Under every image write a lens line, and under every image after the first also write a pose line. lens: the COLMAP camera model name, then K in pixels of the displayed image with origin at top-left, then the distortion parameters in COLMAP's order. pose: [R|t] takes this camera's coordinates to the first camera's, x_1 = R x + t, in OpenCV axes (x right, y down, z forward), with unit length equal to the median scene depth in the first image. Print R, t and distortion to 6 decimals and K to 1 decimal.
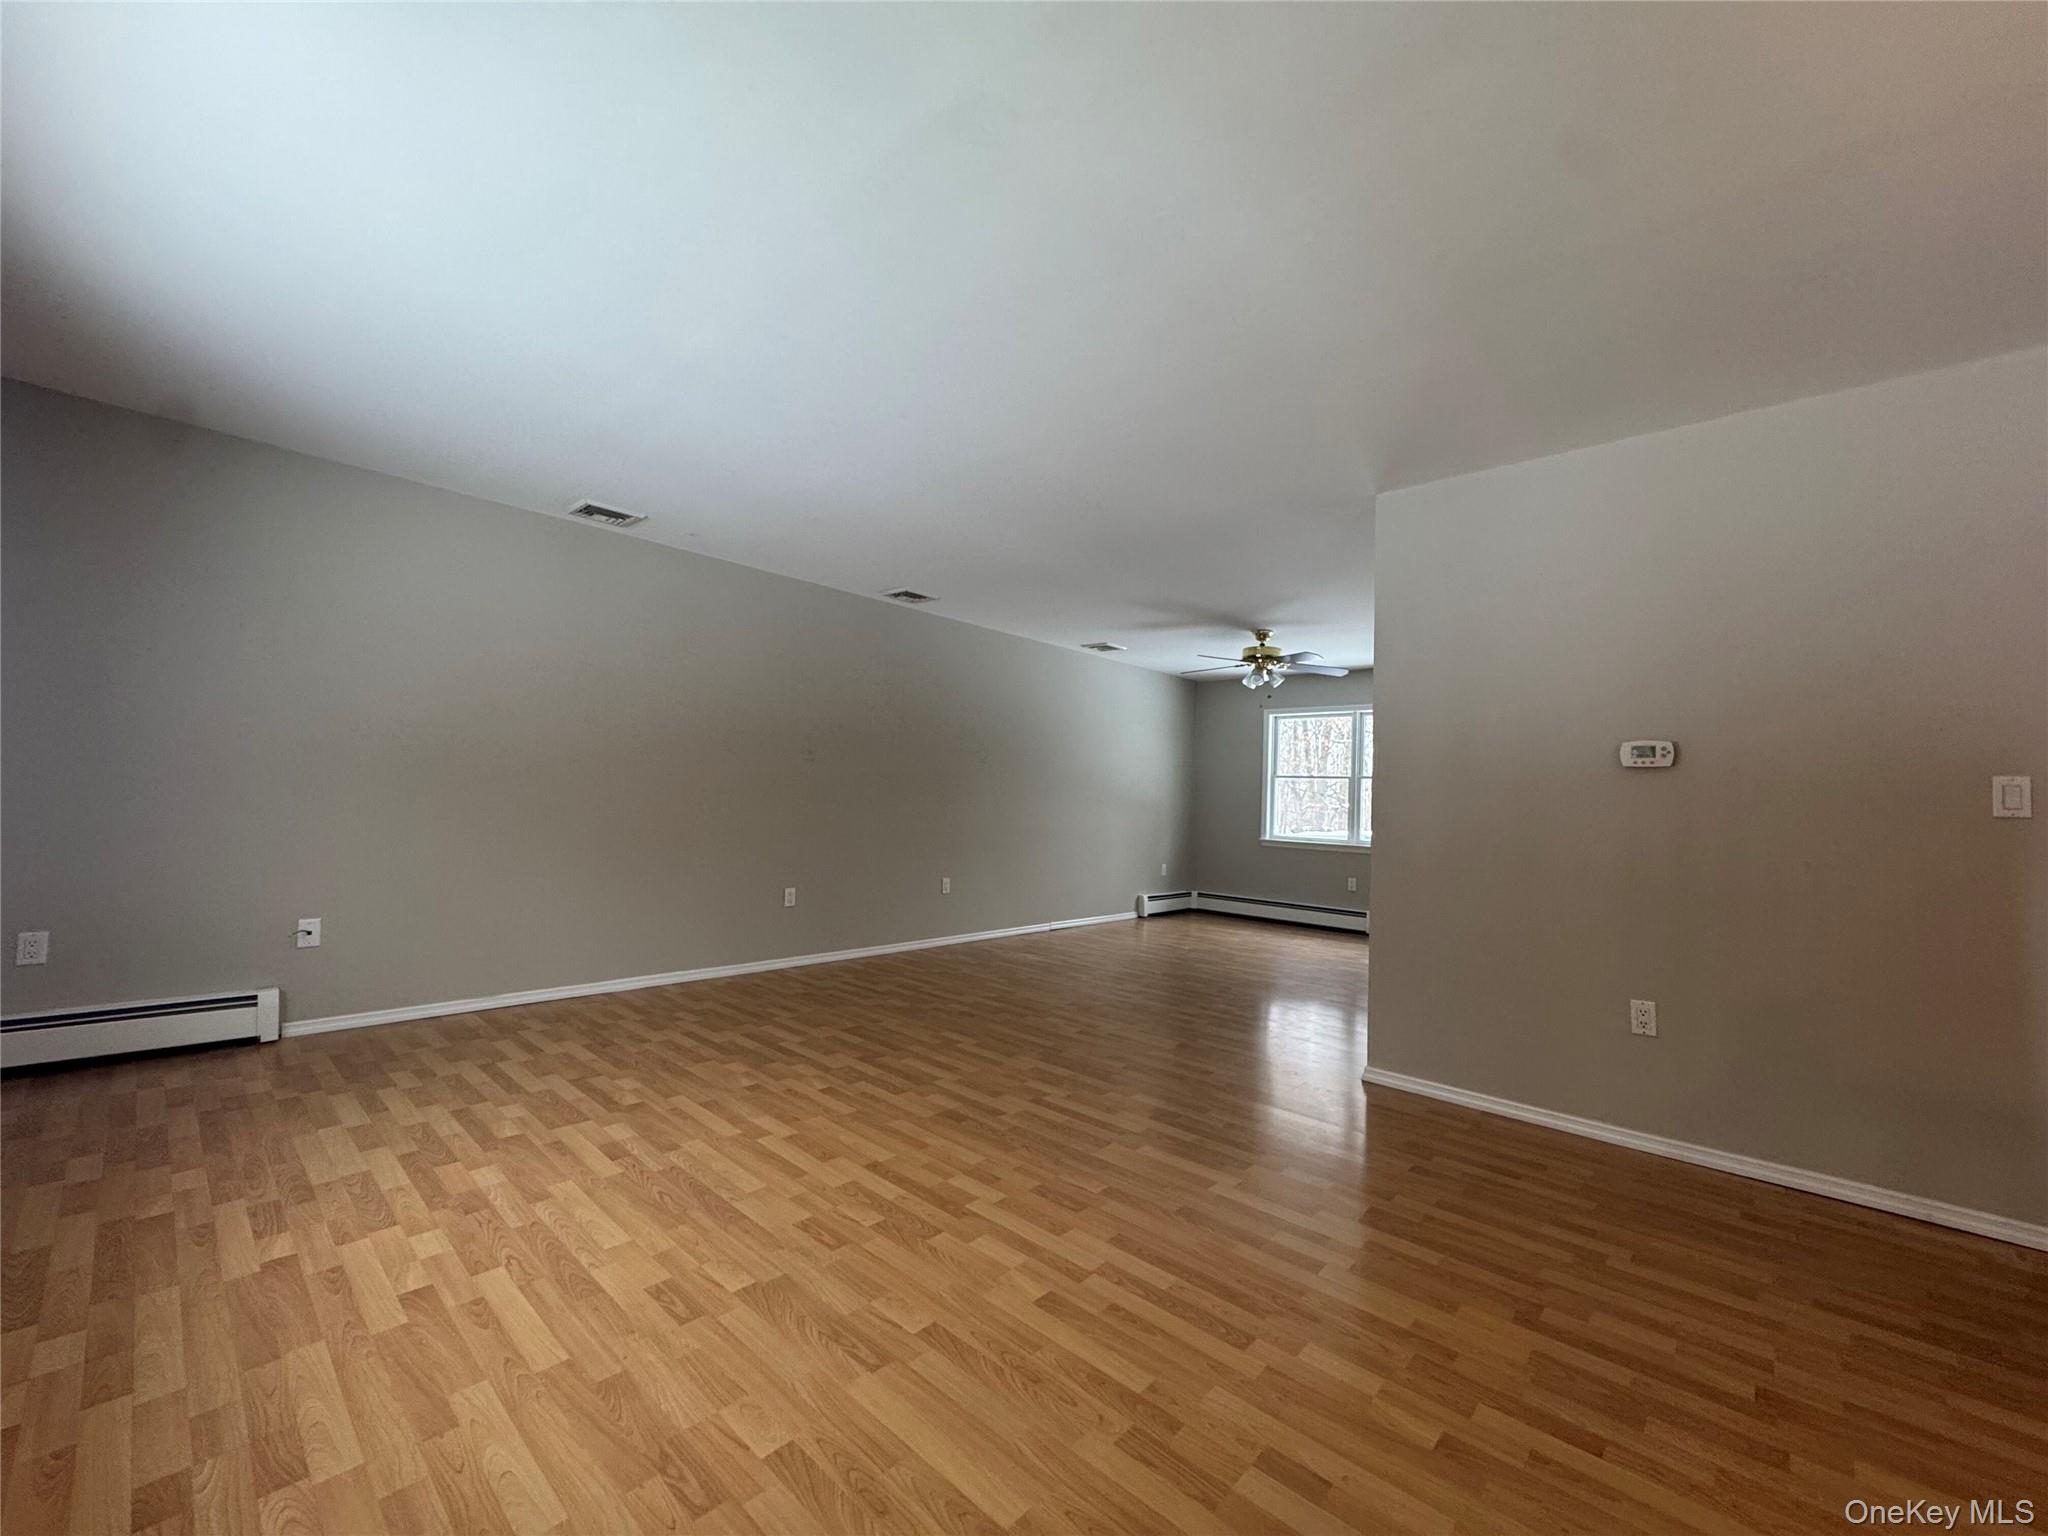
lens RADIAL K [[814.1, 0, 1025.5], [0, 814.1, 767.0], [0, 0, 1]] dist [-0.002865, 0.000684]
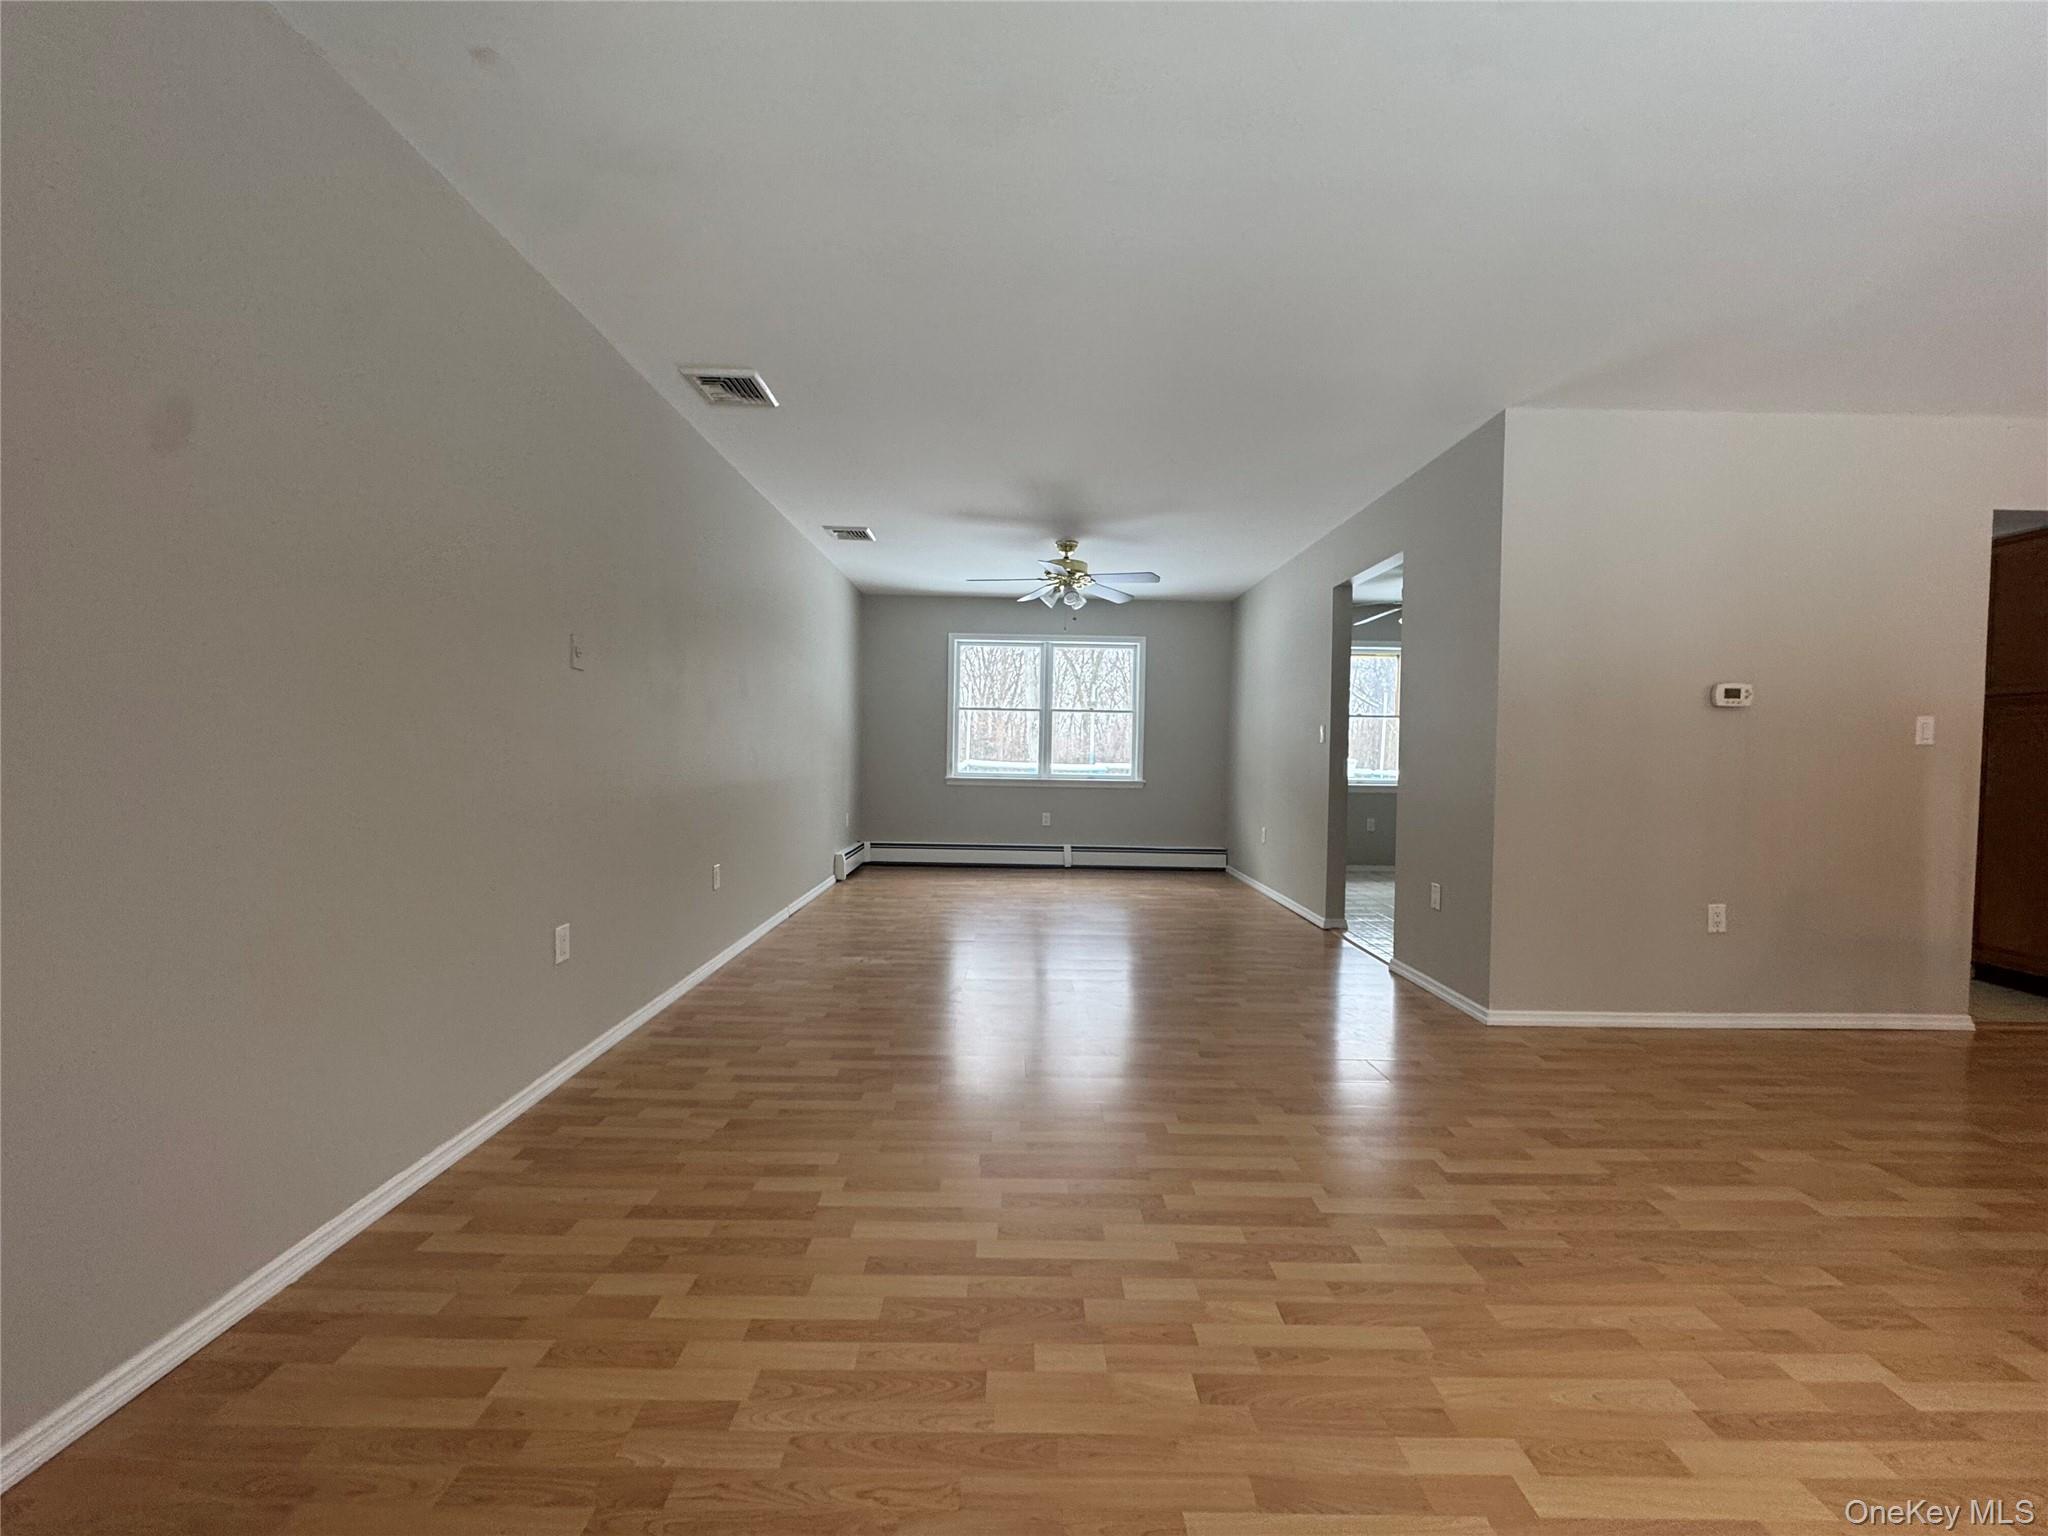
lens RADIAL K [[814.1, 0, 1025.5], [0, 814.1, 767.0], [0, 0, 1]] dist [-0.002865, 0.000684]
pose [[0.731065, -0.038544, 0.681218, -0.787161], [-0.019414, 0.996824, 0.077236, 0.016495], [-0.682031, -0.069690, 0.727995, 0.852051]]
